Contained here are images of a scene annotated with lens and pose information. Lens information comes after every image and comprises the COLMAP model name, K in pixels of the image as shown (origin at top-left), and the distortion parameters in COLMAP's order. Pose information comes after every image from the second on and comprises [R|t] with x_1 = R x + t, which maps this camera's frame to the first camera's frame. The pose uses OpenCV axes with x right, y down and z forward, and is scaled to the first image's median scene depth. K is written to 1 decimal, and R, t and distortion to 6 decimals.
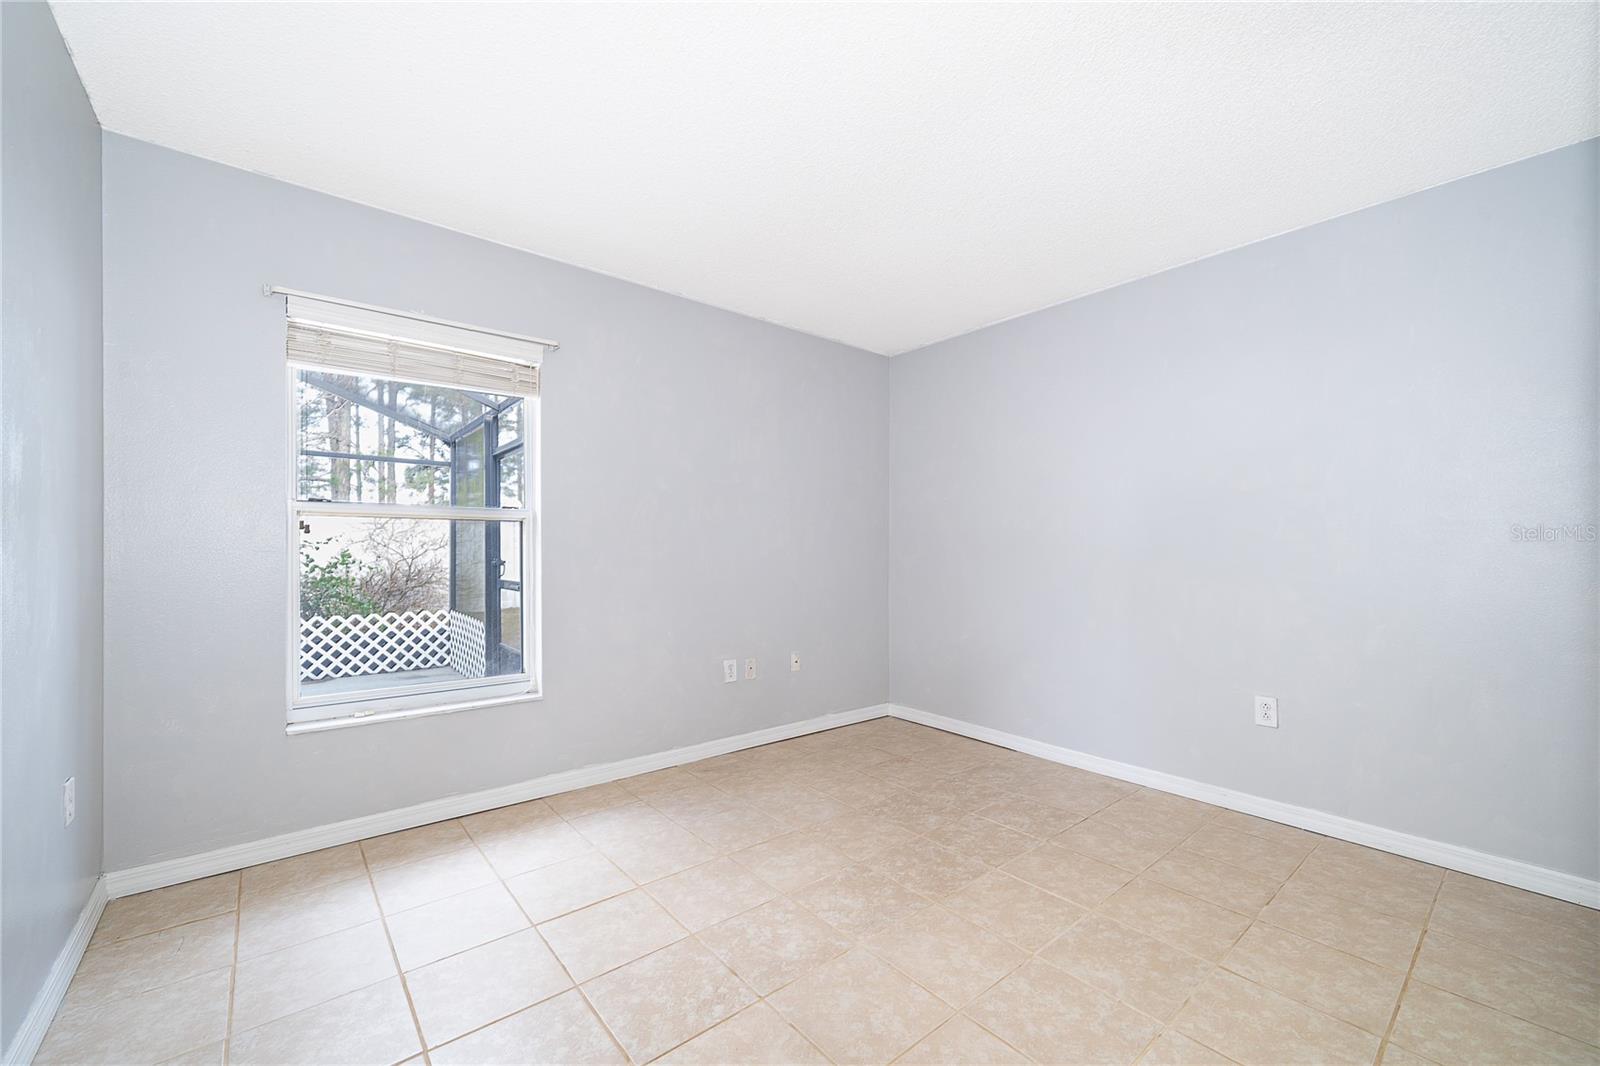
lens RADIAL K [[638.4, 0, 799.9], [0, 638.4, 549.2], [0, 0, 1]] dist [-0.000635, -0.000254]
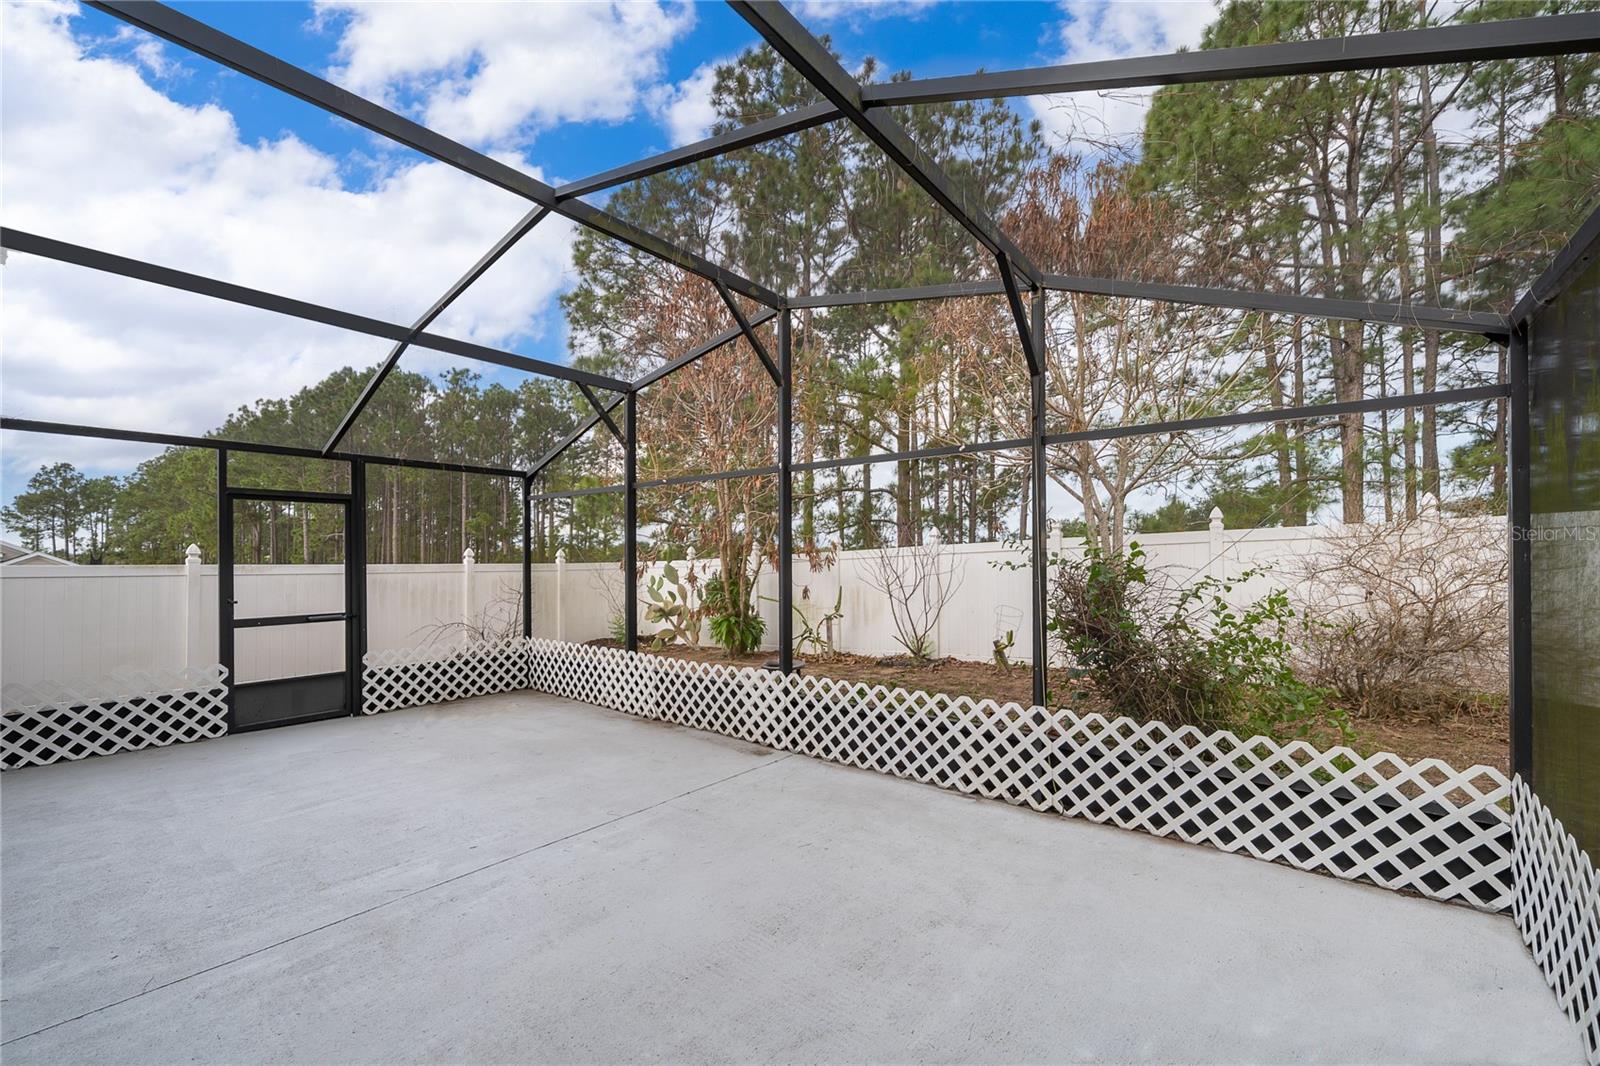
lens RADIAL K [[634.1, 0, 797.6], [0, 634.1, 532.3], [0, 0, 1]] dist [-0.003401, -0.000346]
pose [[0.201356, -0.022417, -0.979262, -0.242011], [-0.007561, 0.999673, -0.024439, -0.036597], [0.979489, 0.012325, 0.201120, 0.467968]]
